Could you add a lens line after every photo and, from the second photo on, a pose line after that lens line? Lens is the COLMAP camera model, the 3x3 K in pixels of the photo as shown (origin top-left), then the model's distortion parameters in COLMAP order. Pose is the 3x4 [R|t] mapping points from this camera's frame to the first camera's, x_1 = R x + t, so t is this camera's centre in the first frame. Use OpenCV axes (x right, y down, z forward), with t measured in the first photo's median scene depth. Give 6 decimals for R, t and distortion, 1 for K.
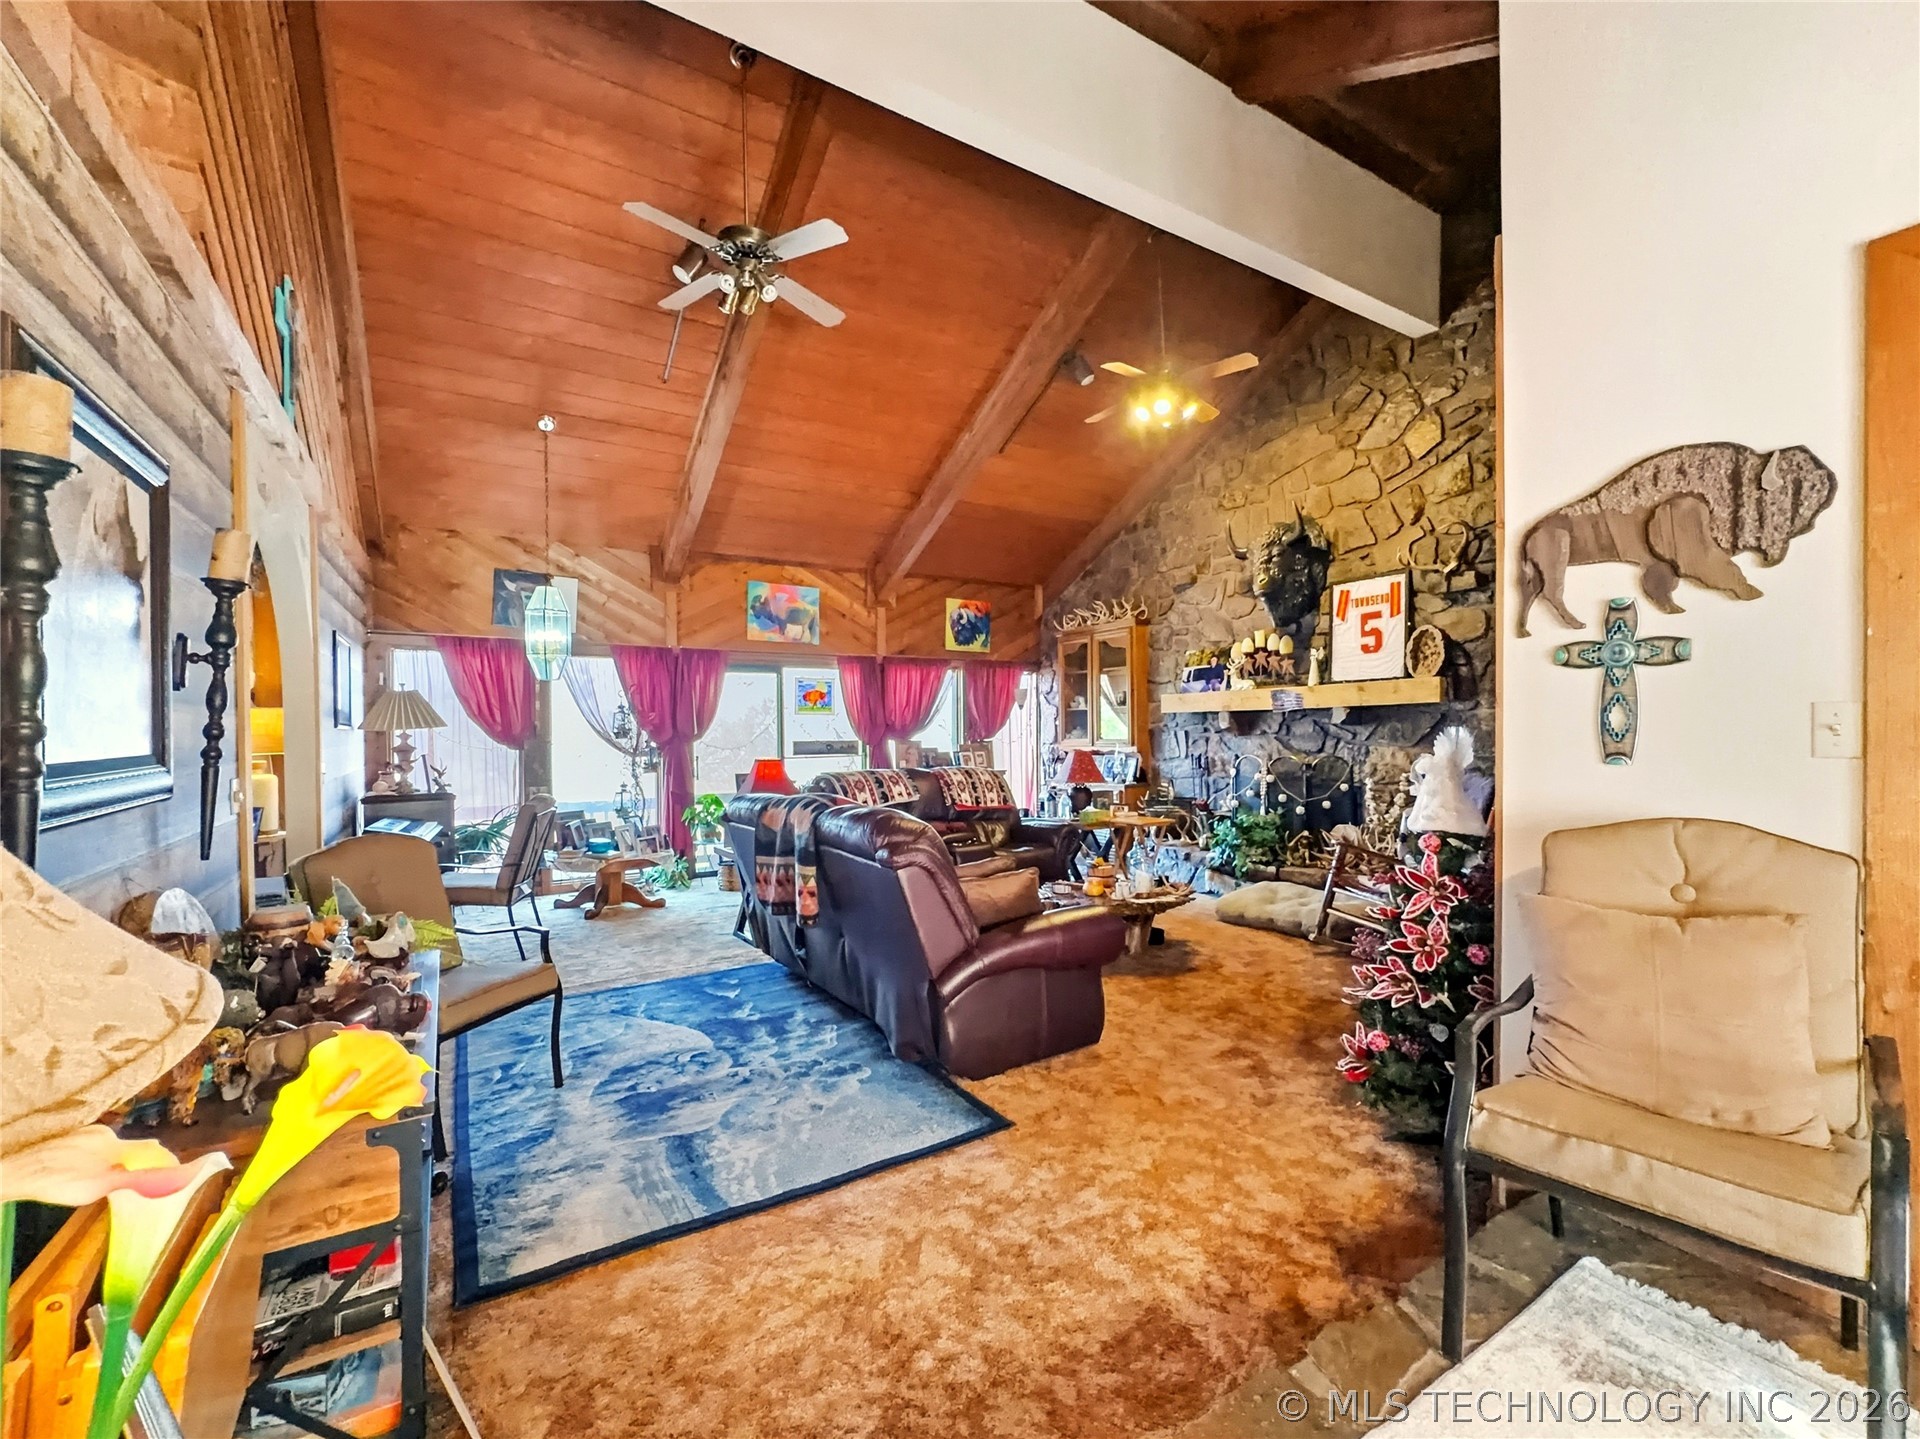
lens RADIAL K [[806.9, 0, 955.5], [0, 806.9, 733.0], [0, 0, 1]] dist [0.002095, 0.000815]
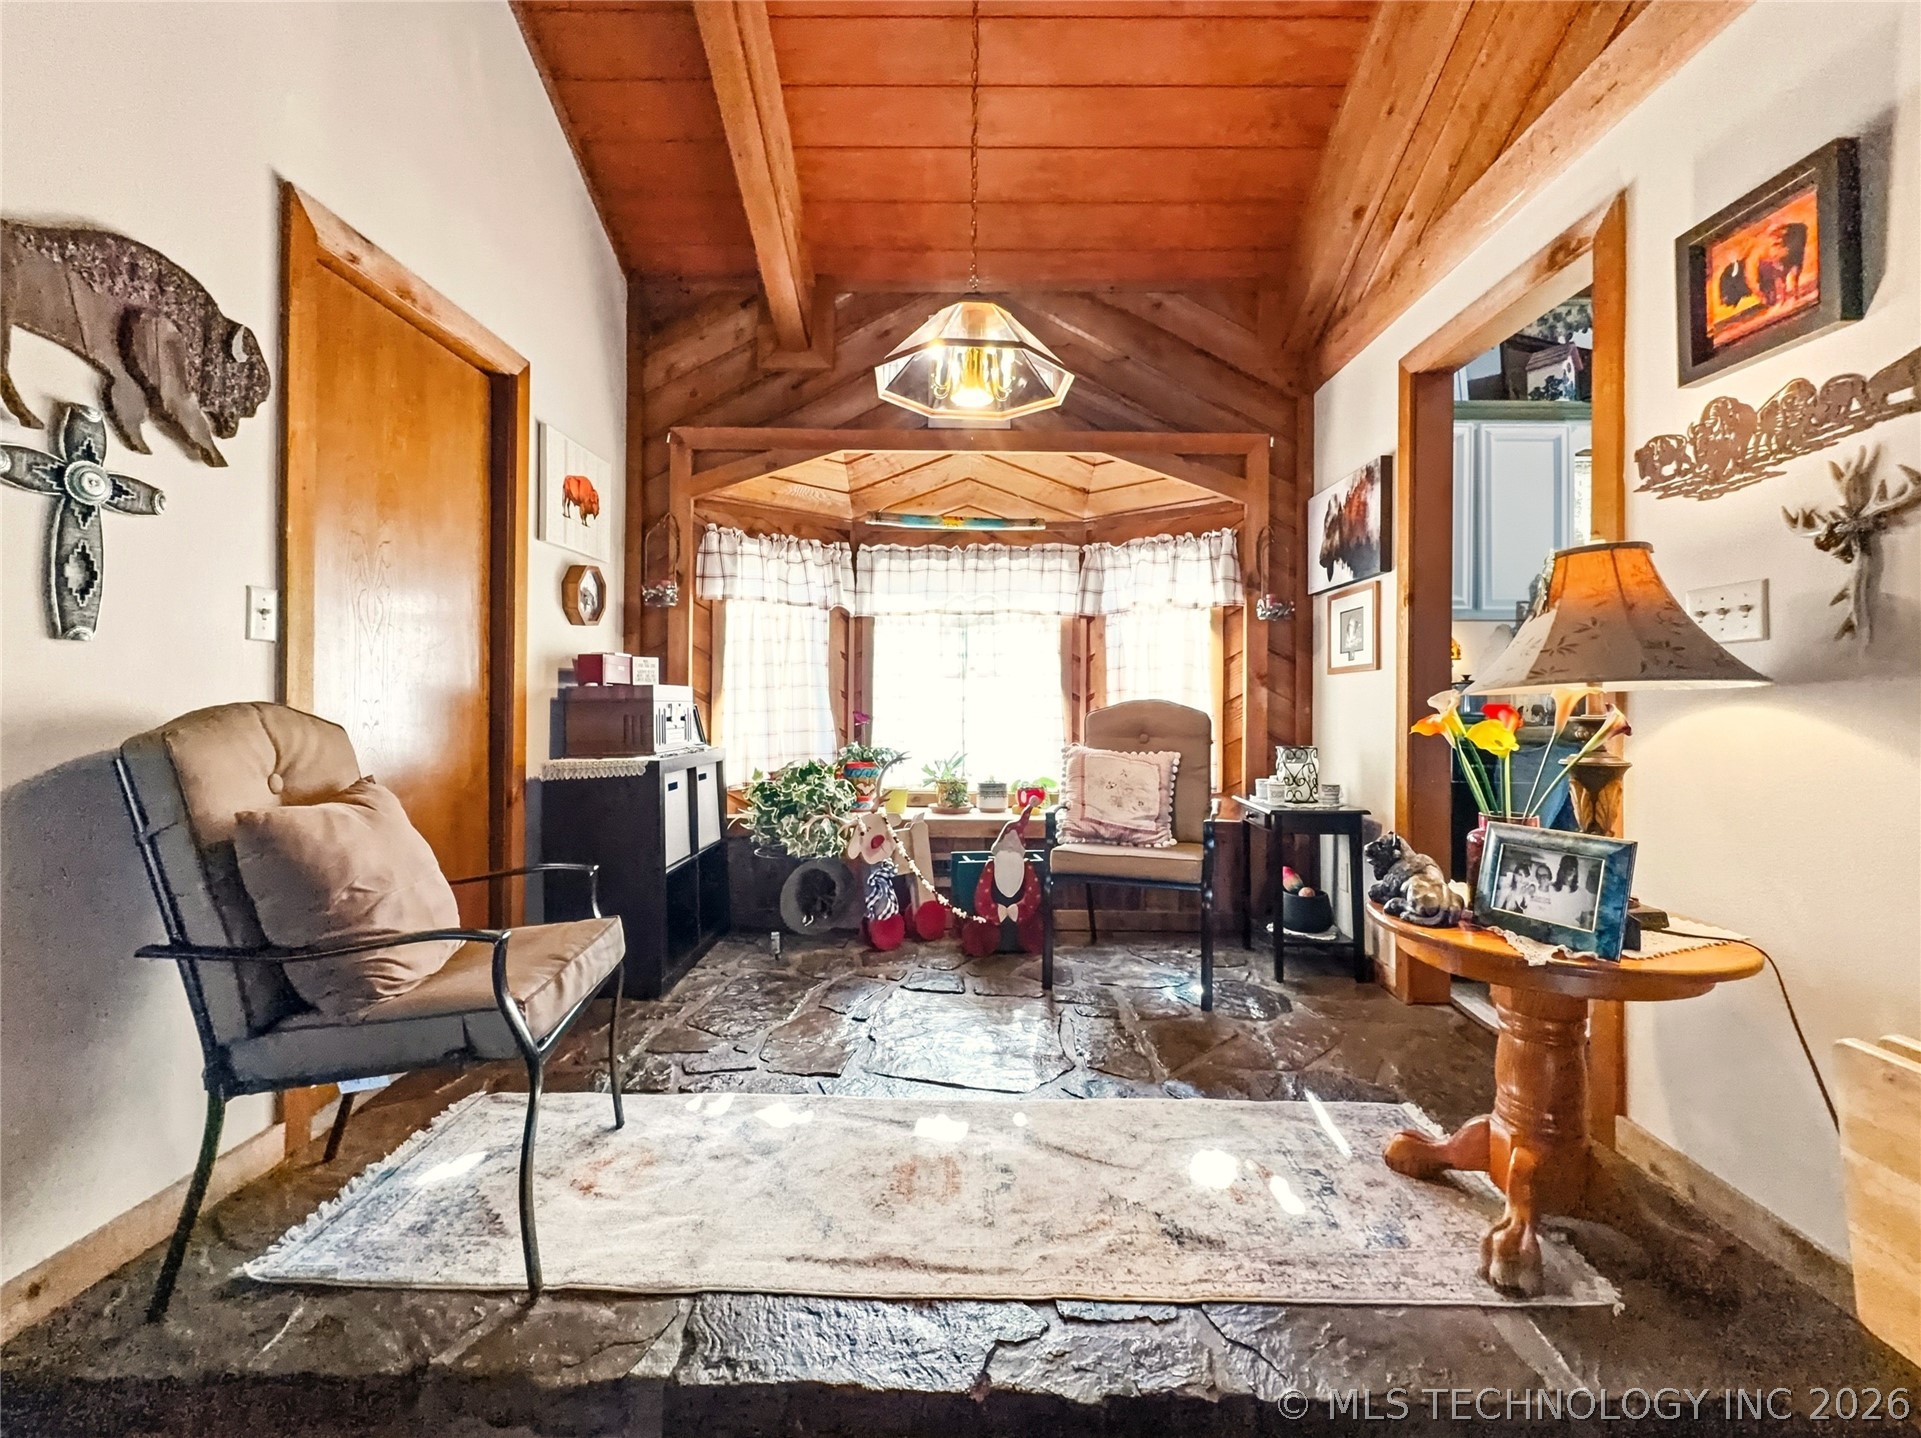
lens RADIAL K [[780.5, 0, 962.5], [0, 780.5, 715.7], [0, 0, 1]] dist [0.001129, 0.000052]
pose [[-0.845925, -0.011715, 0.533173, -0.225632], [-0.001645, 0.999811, 0.019357, 0.100676], [-0.533299, 0.015497, -0.845785, 1.297485]]
